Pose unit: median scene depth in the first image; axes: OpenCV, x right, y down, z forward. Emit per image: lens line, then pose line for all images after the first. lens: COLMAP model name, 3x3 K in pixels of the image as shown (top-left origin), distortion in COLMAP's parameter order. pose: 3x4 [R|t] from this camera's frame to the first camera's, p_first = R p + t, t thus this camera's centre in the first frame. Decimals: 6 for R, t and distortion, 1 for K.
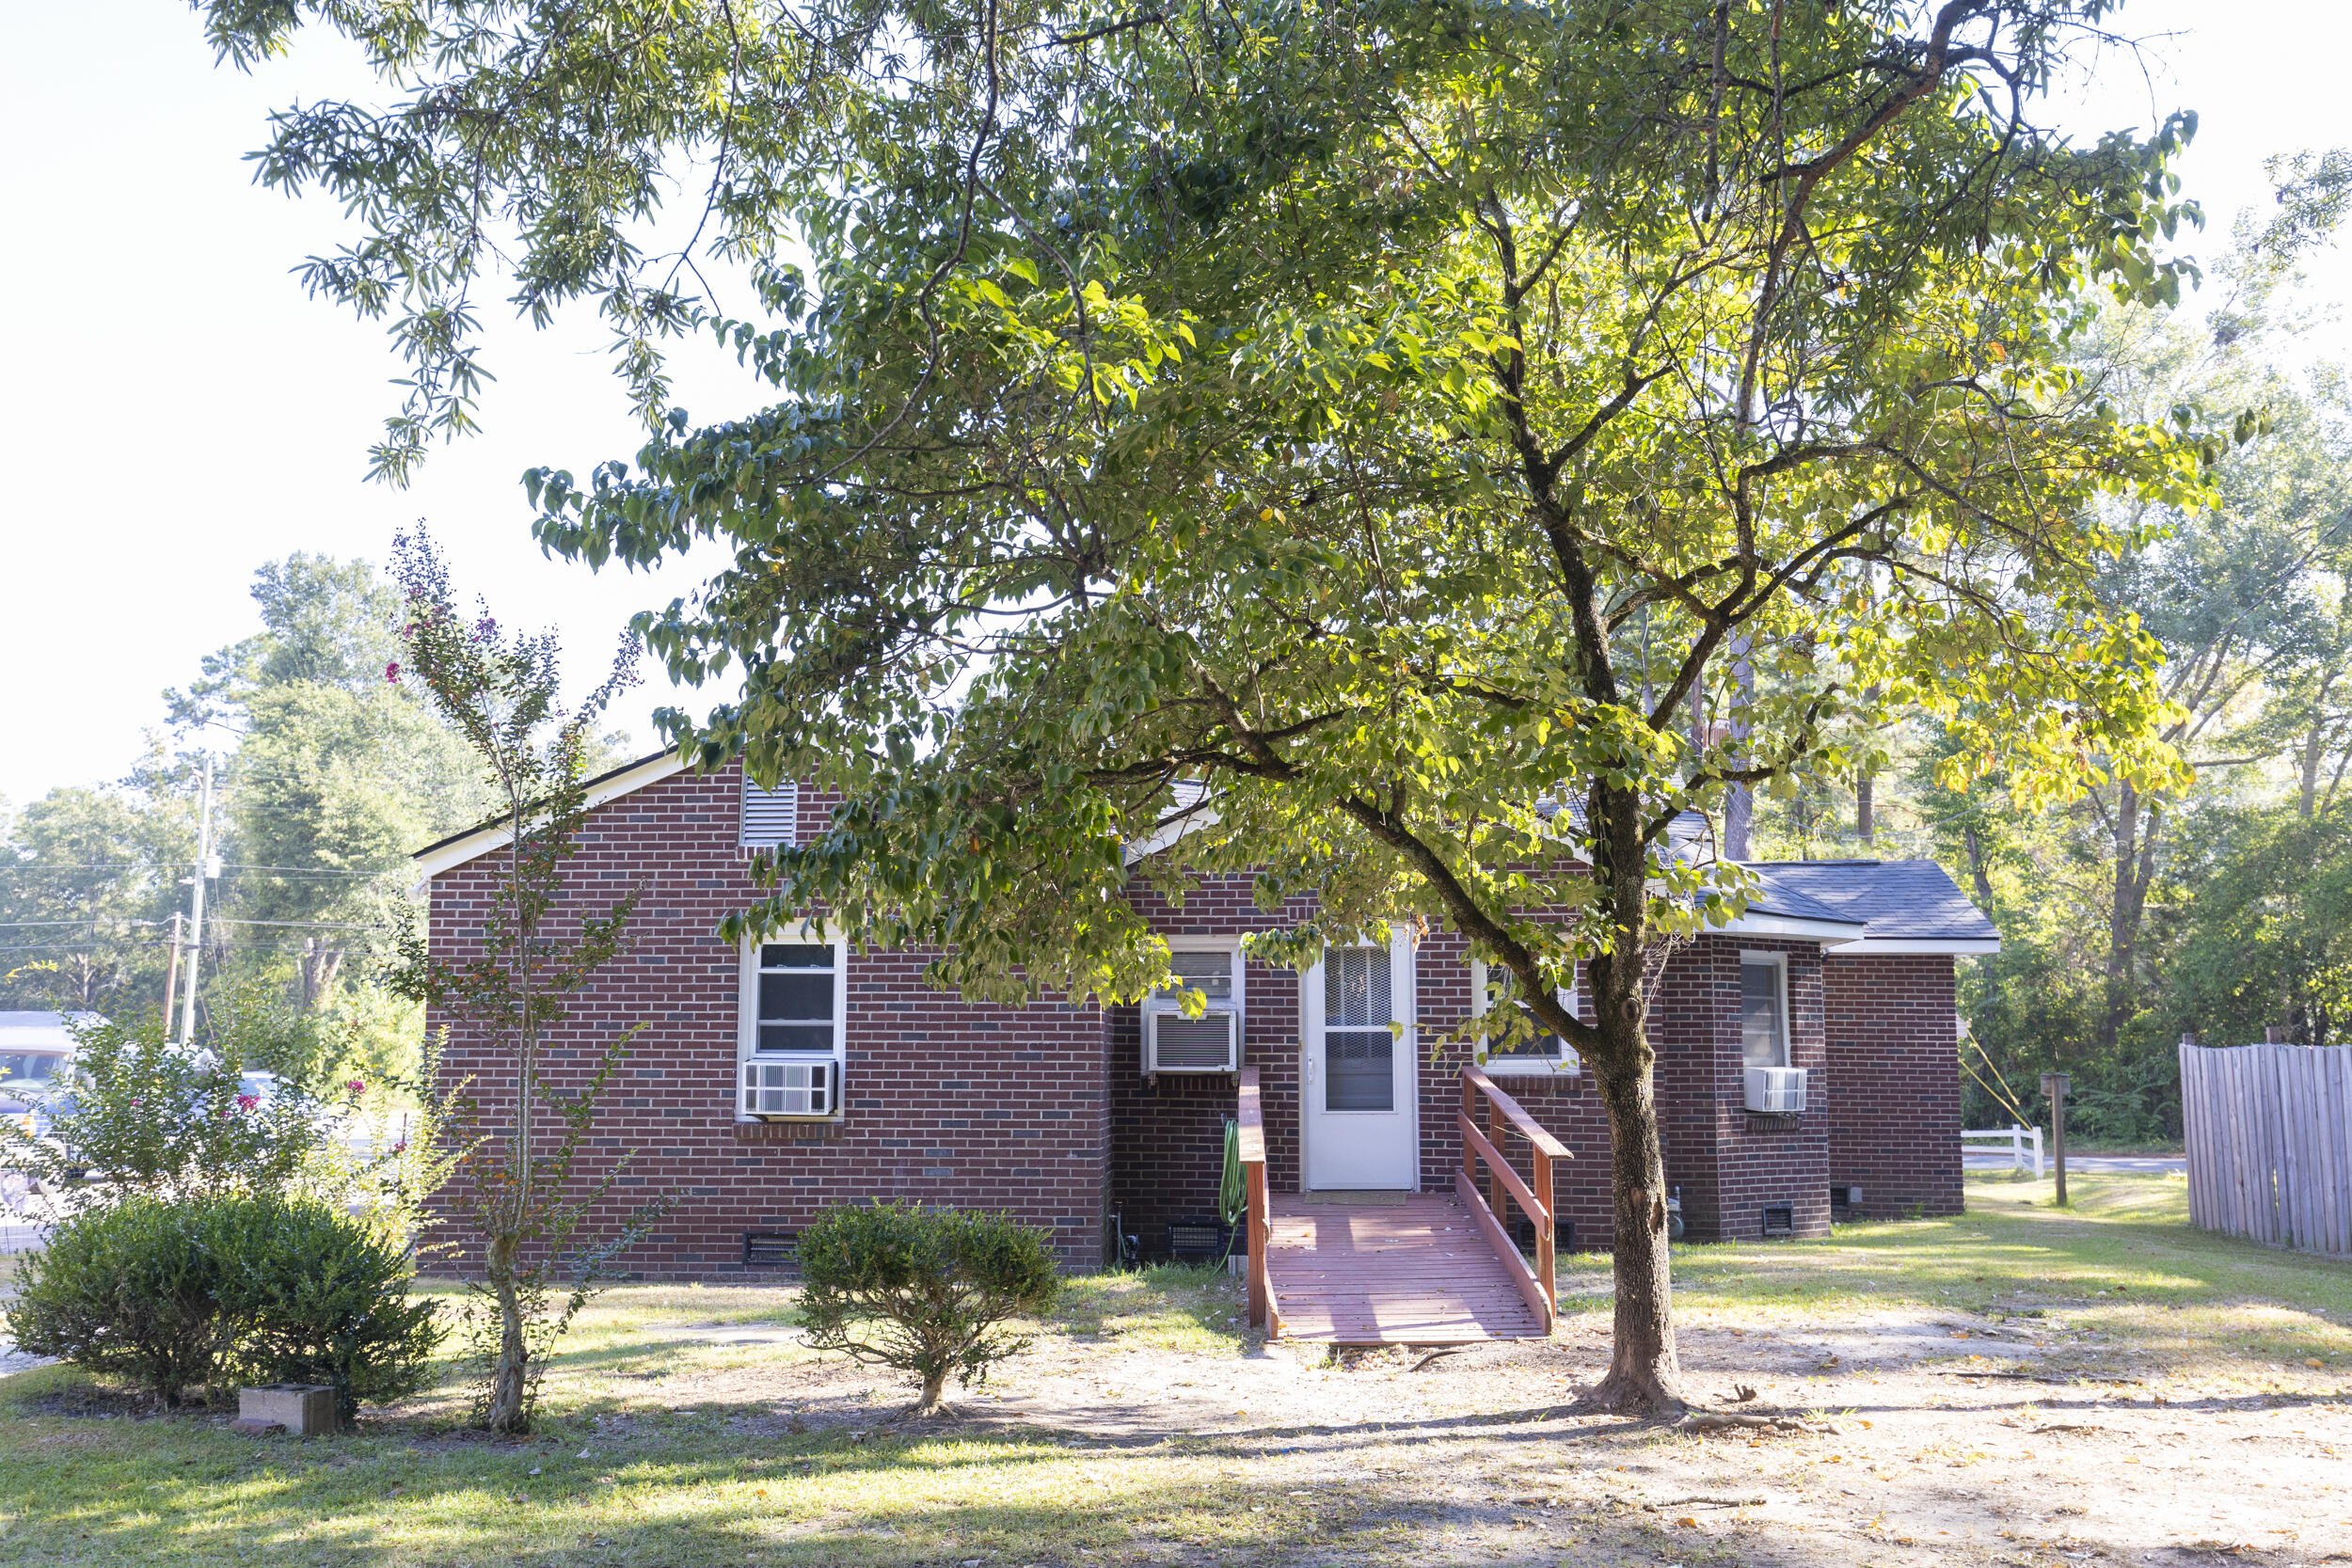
lens RADIAL K [[2215.7, 0, 1176.0], [0, 2215.7, 784.0], [0, 0, 1]] dist [0.010267, 0.007381]
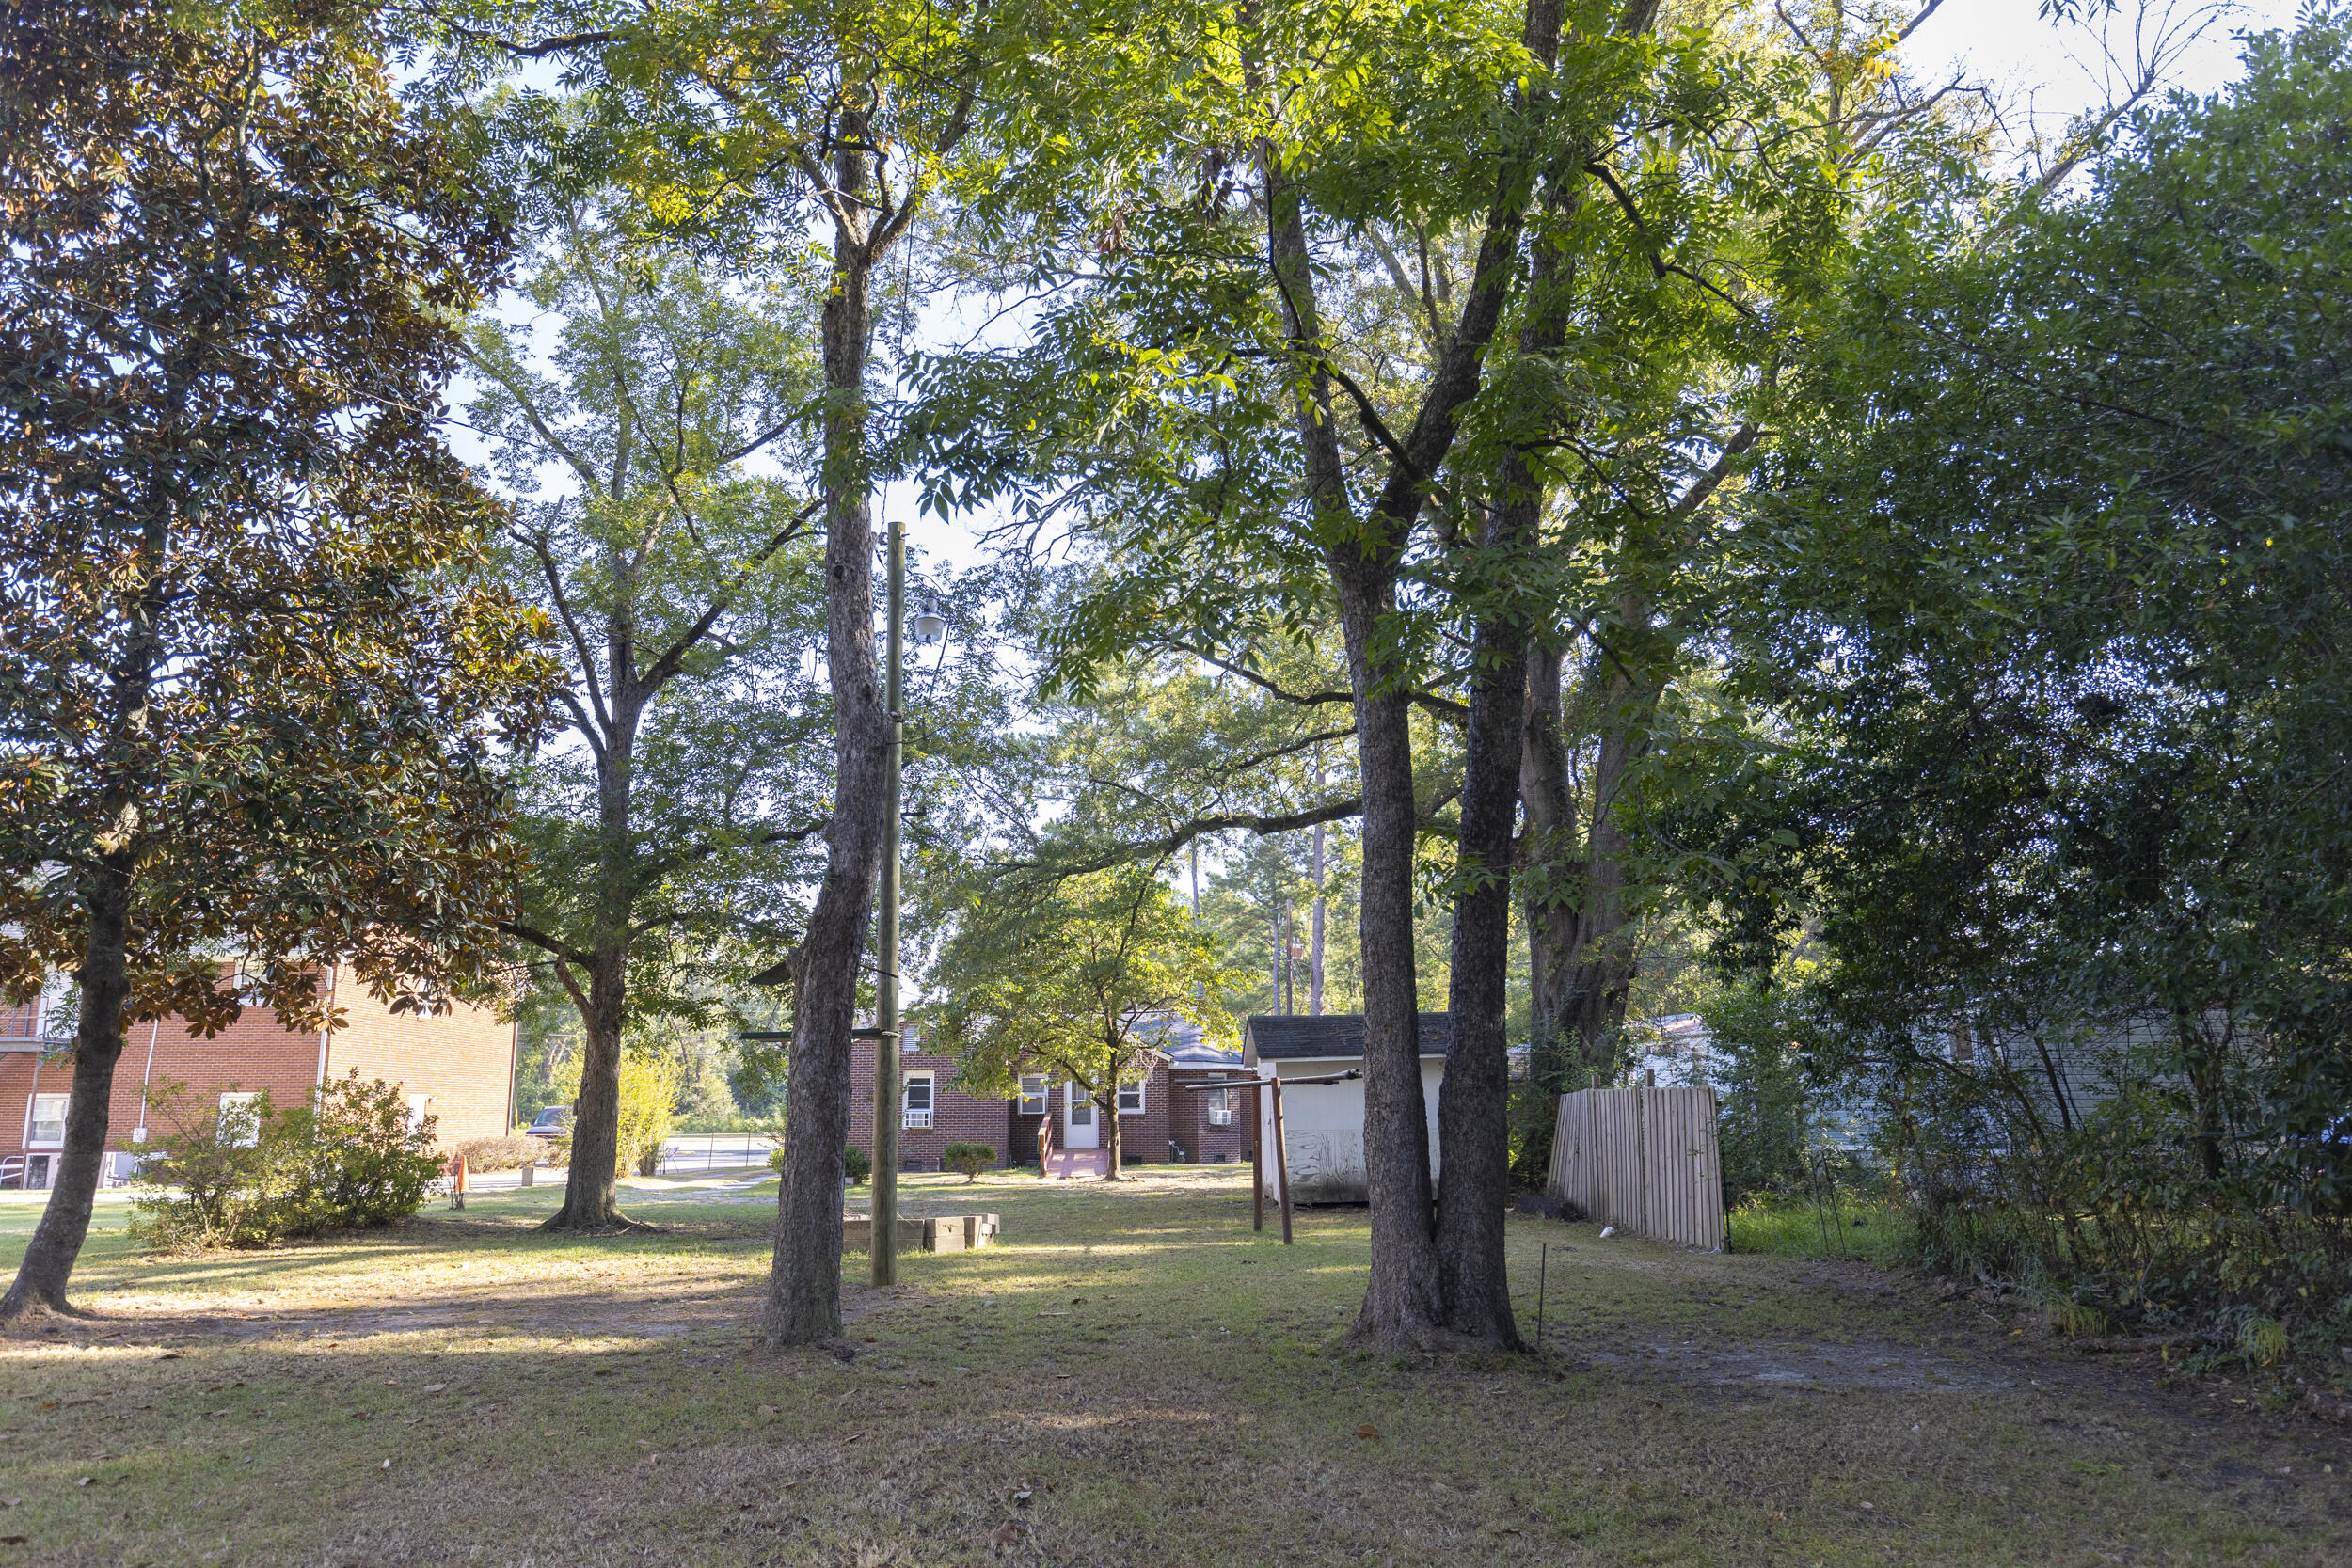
lens RADIAL K [[1637.3, 0, 1166.2], [0, 1637.3, 776.3], [0, 0, 1]] dist [-0.004309, 0.008150]
pose [[0.997975, 0.002206, 0.063570, 0.045932], [0.002477, 0.997292, -0.073503, -0.180709], [-0.063560, 0.073512, 0.995267, -1.391842]]
